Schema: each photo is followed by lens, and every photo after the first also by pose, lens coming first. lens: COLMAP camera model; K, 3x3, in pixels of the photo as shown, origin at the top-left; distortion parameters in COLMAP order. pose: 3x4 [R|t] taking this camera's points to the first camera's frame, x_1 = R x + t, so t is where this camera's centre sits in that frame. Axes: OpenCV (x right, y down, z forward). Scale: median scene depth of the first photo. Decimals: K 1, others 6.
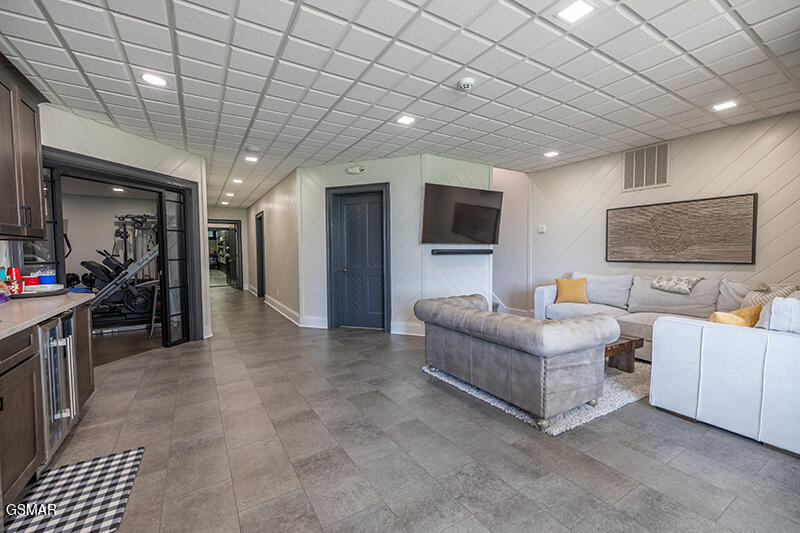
lens RADIAL K [[334.3, 0, 401.7], [0, 334.3, 266.9], [0, 0, 1]] dist [-0.001656, 0.000030]
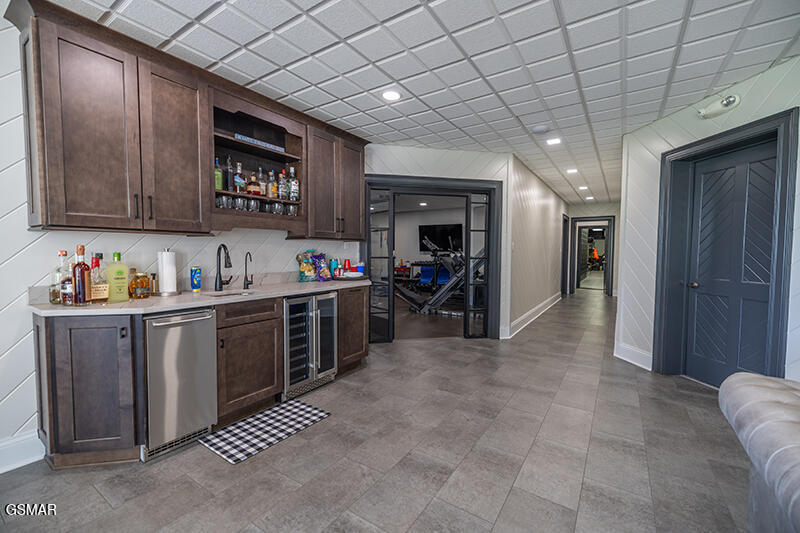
lens RADIAL K [[334.3, 0, 400.8], [0, 334.3, 265.9], [0, 0, 1]] dist [-0.001656, 0.000030]
pose [[0.424225, 0.050188, -0.904165, 0.236143], [-0.052998, 0.998128, 0.030538, -0.021409], [0.904005, 0.034964, 0.426091, 0.436585]]
